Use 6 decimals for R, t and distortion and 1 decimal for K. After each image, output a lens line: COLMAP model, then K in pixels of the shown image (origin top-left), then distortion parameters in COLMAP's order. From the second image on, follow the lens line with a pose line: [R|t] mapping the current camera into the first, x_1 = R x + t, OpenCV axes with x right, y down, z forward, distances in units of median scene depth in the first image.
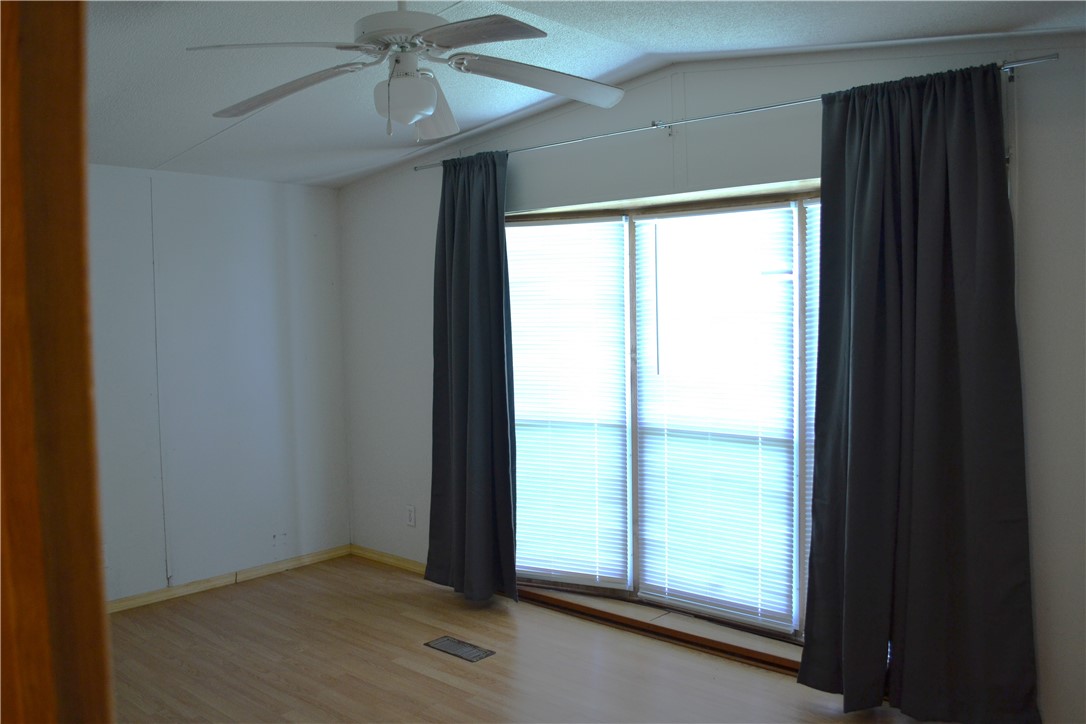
lens RADIAL K [[885.4, 0, 537.4], [0, 885.4, 364.0], [0, 0, 1]] dist [-0.082910, 0.011698]
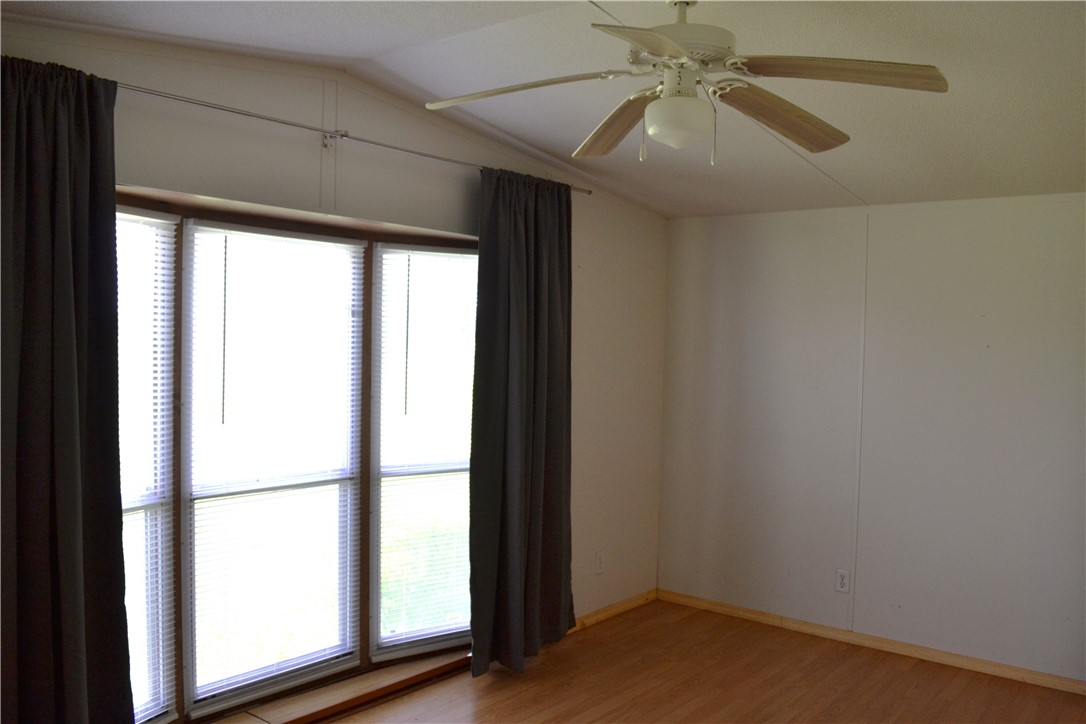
lens RADIAL K [[885.4, 0, 537.4], [0, 885.4, 364.0], [0, 0, 1]] dist [-0.082910, 0.011698]
pose [[-0.034675, 0.004227, 0.999390, -0.541852], [0.056055, 0.998425, -0.002278, -0.018238], [-0.997825, 0.055941, -0.034857, 0.606912]]
